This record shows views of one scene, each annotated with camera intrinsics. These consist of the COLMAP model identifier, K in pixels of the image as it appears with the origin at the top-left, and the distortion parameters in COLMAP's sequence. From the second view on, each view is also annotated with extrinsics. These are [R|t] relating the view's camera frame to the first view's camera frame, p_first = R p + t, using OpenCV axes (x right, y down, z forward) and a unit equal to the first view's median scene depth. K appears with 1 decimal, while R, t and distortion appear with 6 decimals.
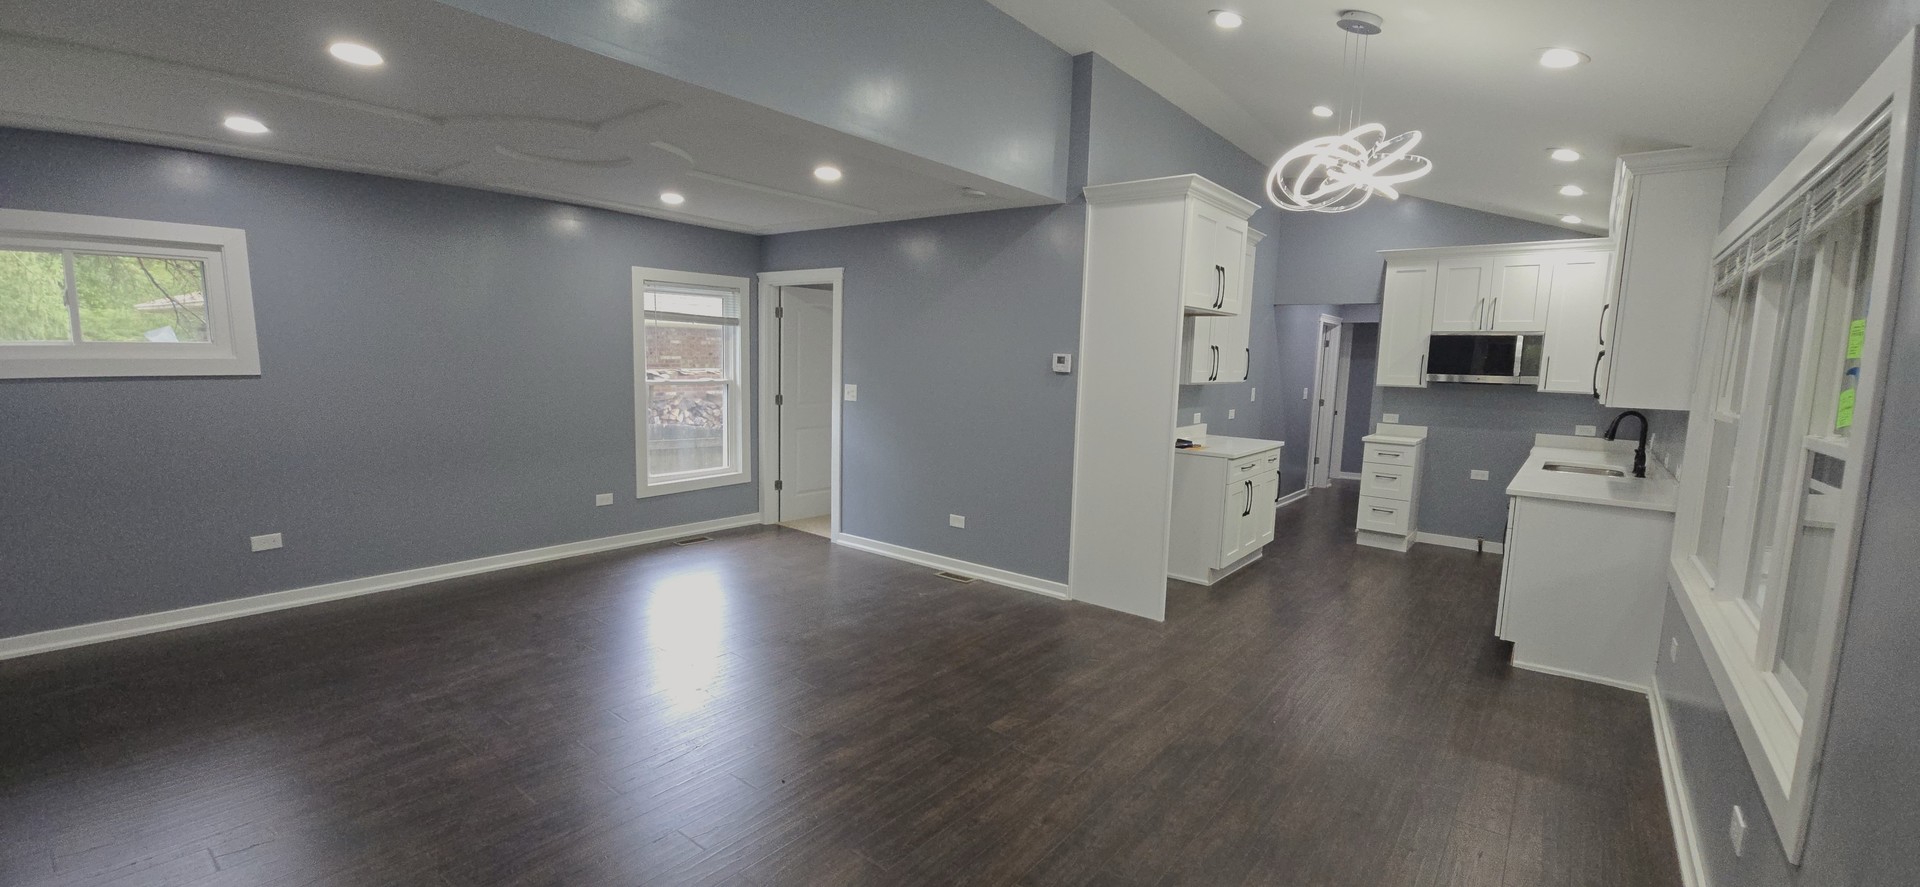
lens RADIAL K [[783.2, 0, 975.3], [0, 783.2, 447.4], [0, 0, 1]] dist [0.000827, -0.002694]
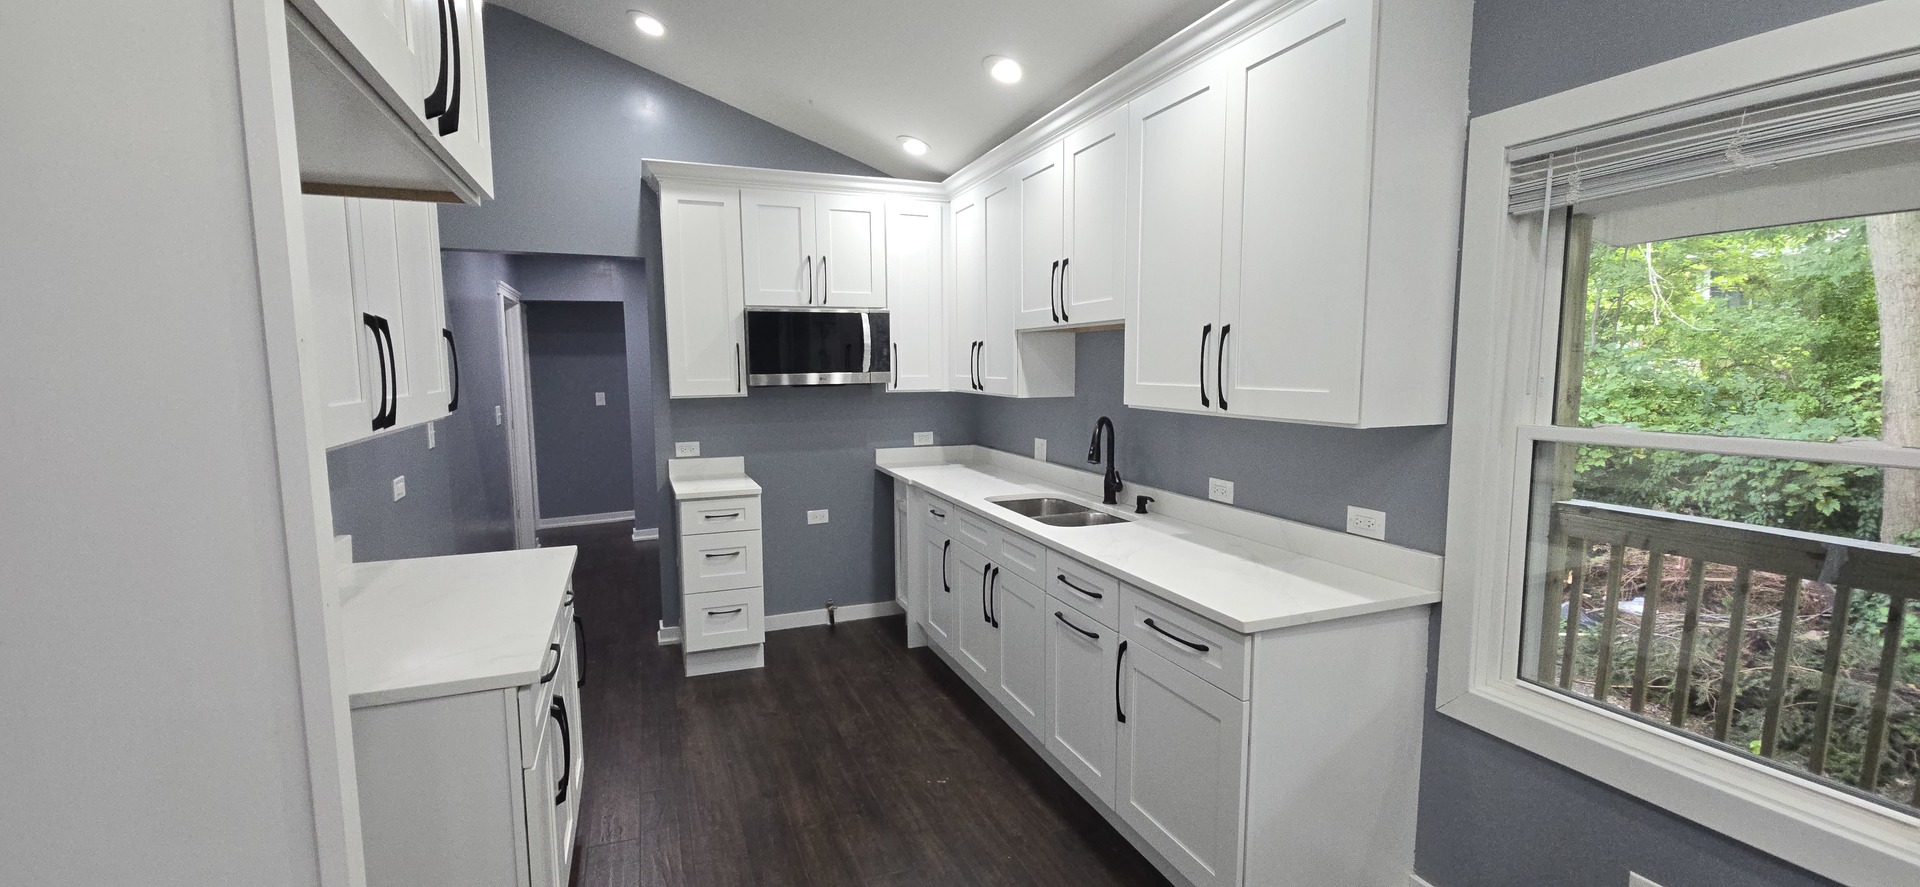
lens RADIAL K [[783.2, 0, 960.9], [0, 783.2, 456.6], [0, 0, 1]] dist [0.000827, -0.002694]
pose [[0.501470, -0.132085, 0.855033, 0.136423], [0.120220, 0.989328, 0.082322, -0.066004], [-0.856782, 0.061510, 0.511997, 0.594745]]
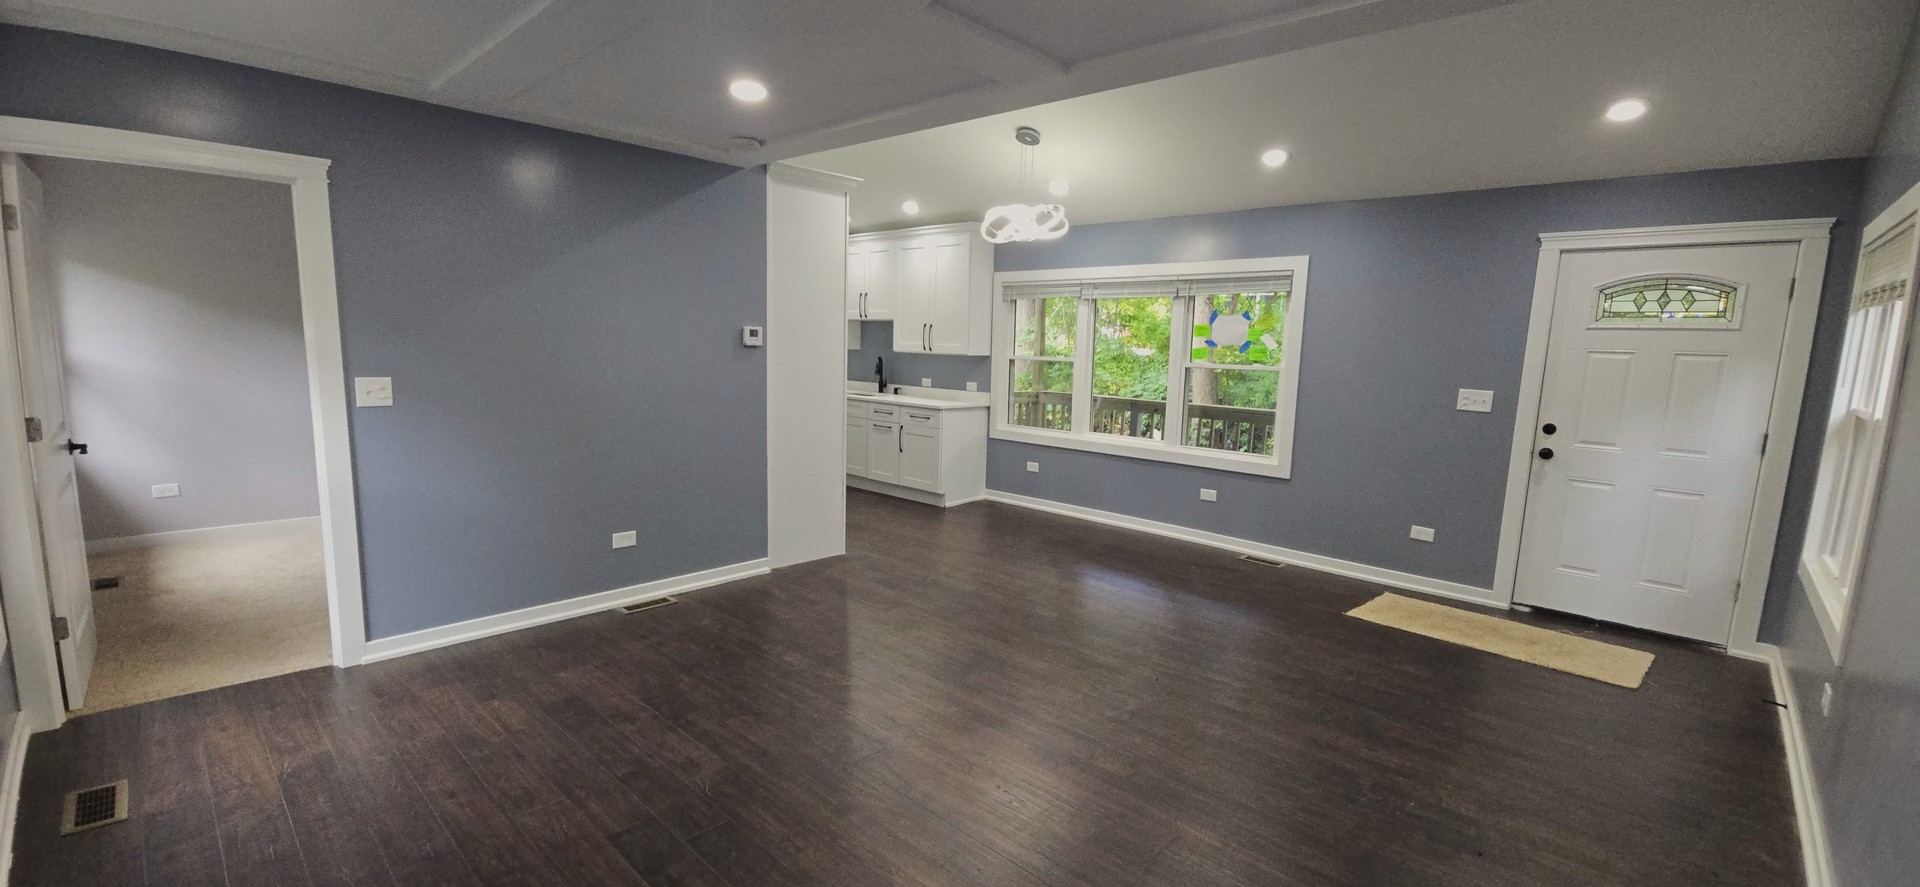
lens RADIAL K [[783.2, 0, 957.4], [0, 783.2, 440.6], [0, 0, 1]] dist [0.000827, -0.002694]
pose [[0.107893, -0.153654, 0.982217, -0.656944], [0.090391, 0.985408, 0.144224, -0.076209], [-0.990045, 0.073222, 0.120208, 0.504530]]
